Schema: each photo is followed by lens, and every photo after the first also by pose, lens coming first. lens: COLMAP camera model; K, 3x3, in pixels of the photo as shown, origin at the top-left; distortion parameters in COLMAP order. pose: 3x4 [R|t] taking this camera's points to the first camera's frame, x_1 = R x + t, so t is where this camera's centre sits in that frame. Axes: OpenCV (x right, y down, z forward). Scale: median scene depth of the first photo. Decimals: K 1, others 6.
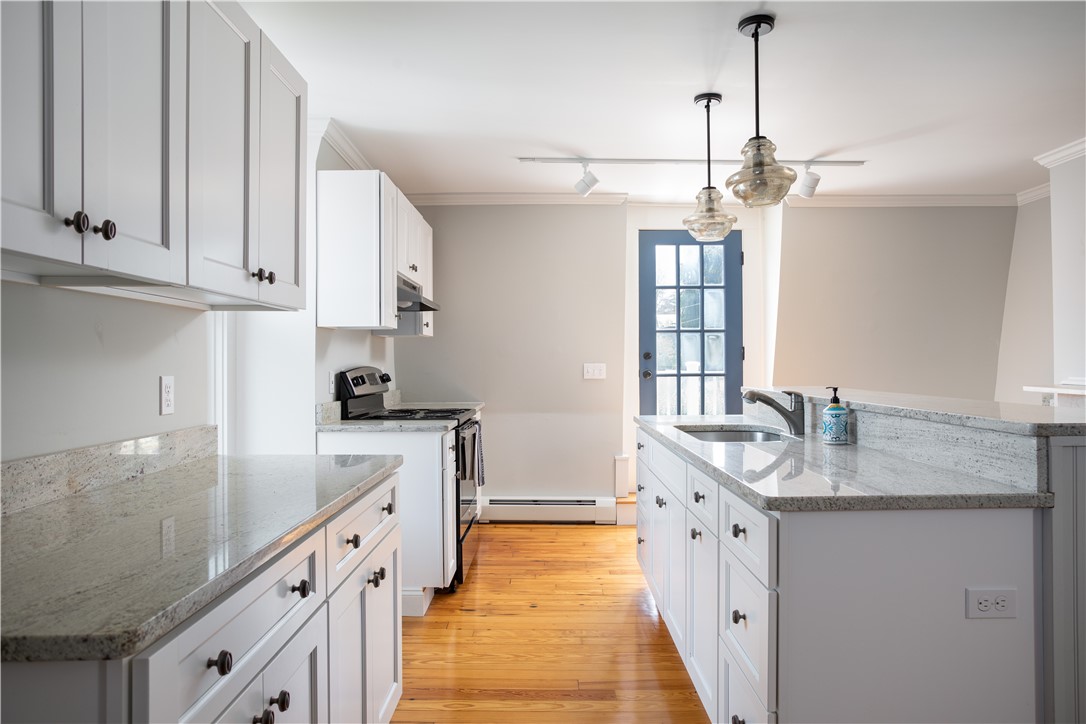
lens RADIAL K [[688.5, 0, 558.4], [0, 688.5, 364.1], [0, 0, 1]] dist [-0.062677, 0.051734]
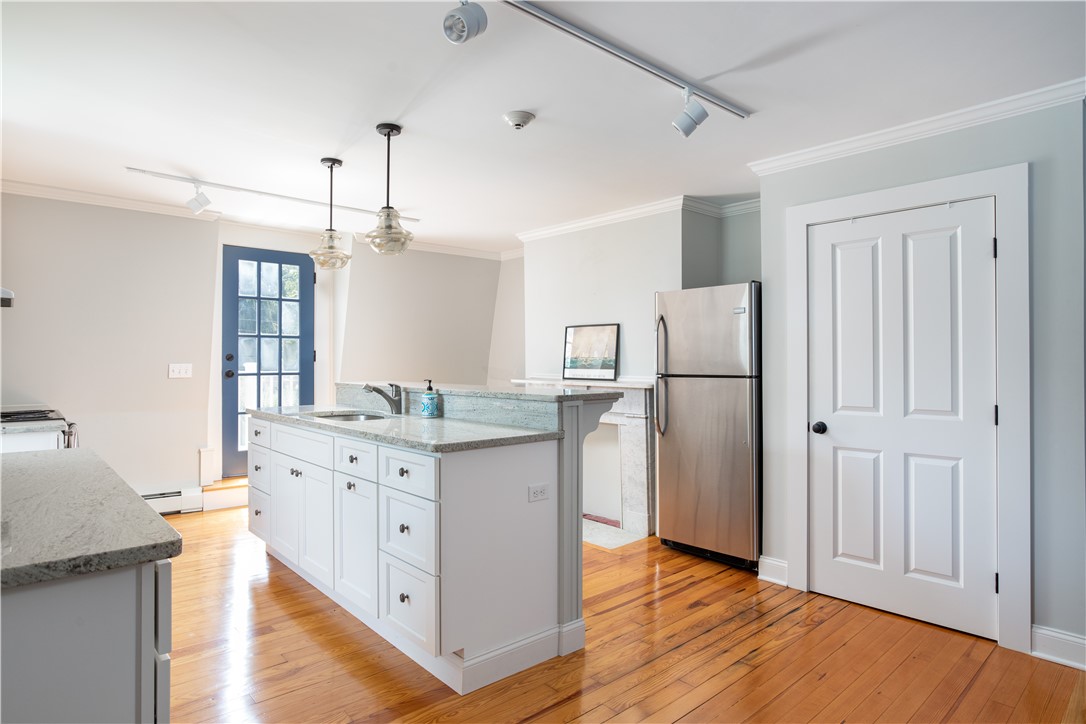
lens RADIAL K [[606.4, 0, 548.0], [0, 606.4, 357.8], [0, 0, 1]] dist [-0.035933, 0.000017]
pose [[0.748954, 0.009975, 0.662547, -0.200032], [-0.001477, 0.999909, -0.013385, 0.001891], [-0.662620, 0.009046, 0.748901, -0.120472]]
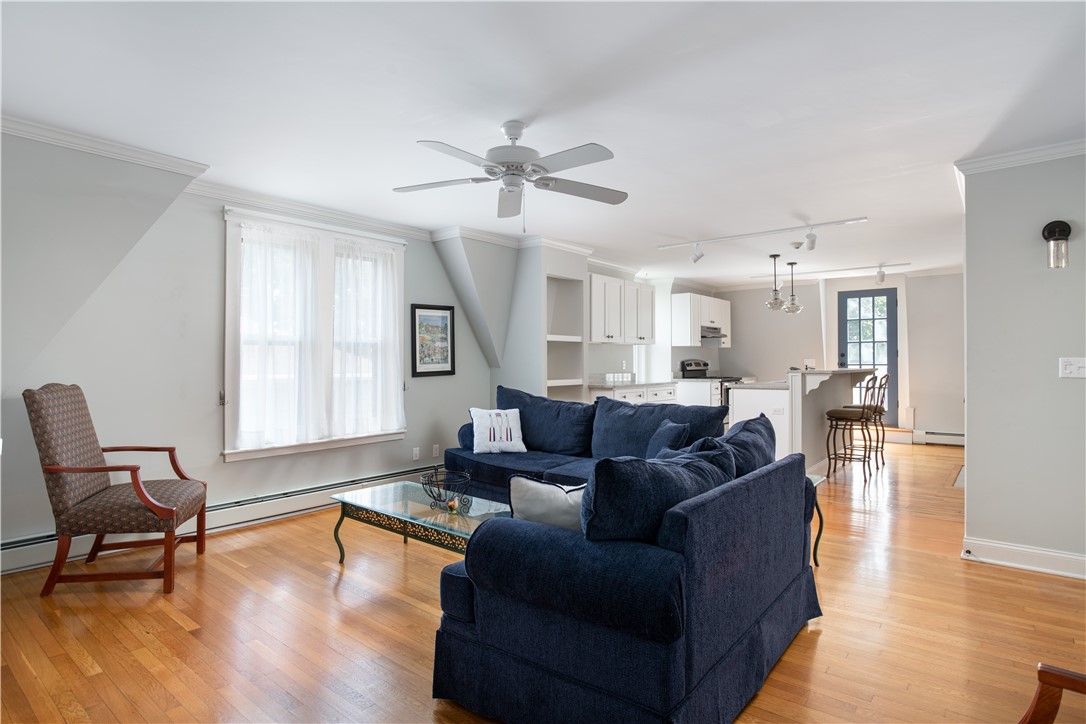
lens RADIAL K [[606.4, 0, 548.0], [0, 606.4, 357.8], [0, 0, 1]] dist [-0.035933, 0.000017]
pose [[0.769176, -0.001501, -0.639036, 0.890503], [-0.003715, 0.999970, -0.006820, 0.016688], [0.639027, 0.007620, 0.769147, -1.336595]]
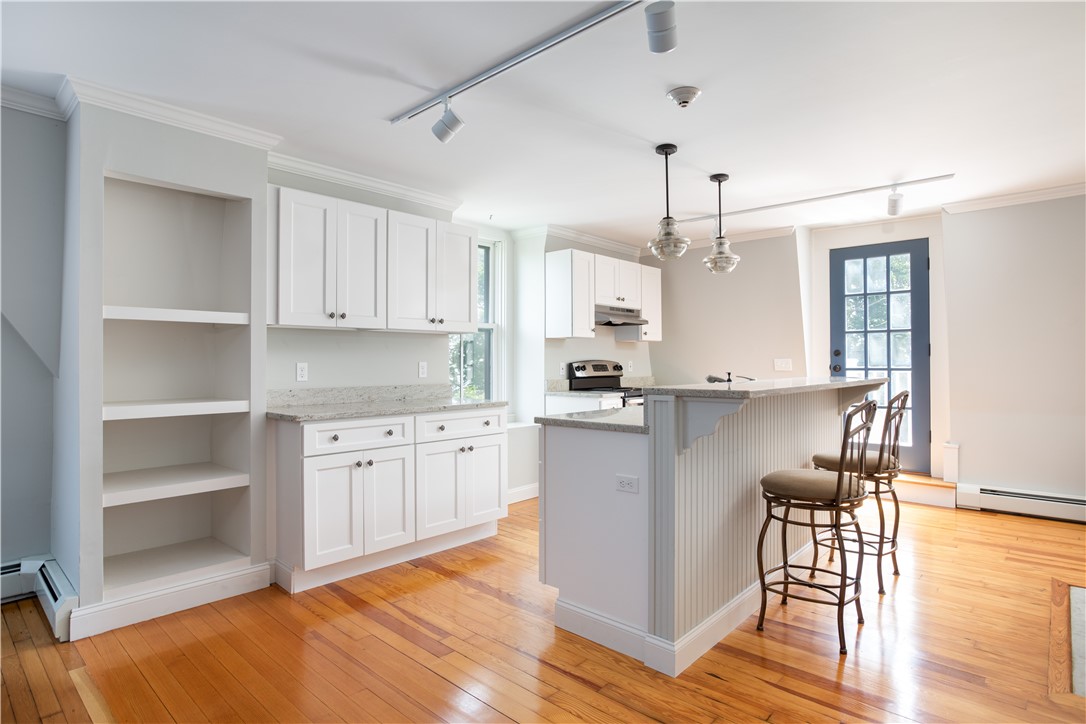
lens RADIAL K [[588.9, 0, 545.8], [0, 588.9, 358.0], [0, 0, 1]] dist [-0.041208, 0.001701]
pose [[0.727919, -0.000451, -0.685663, 0.700358], [-0.004941, 0.999970, -0.005904, 0.008528], [0.685645, 0.007686, 0.727895, -0.146269]]
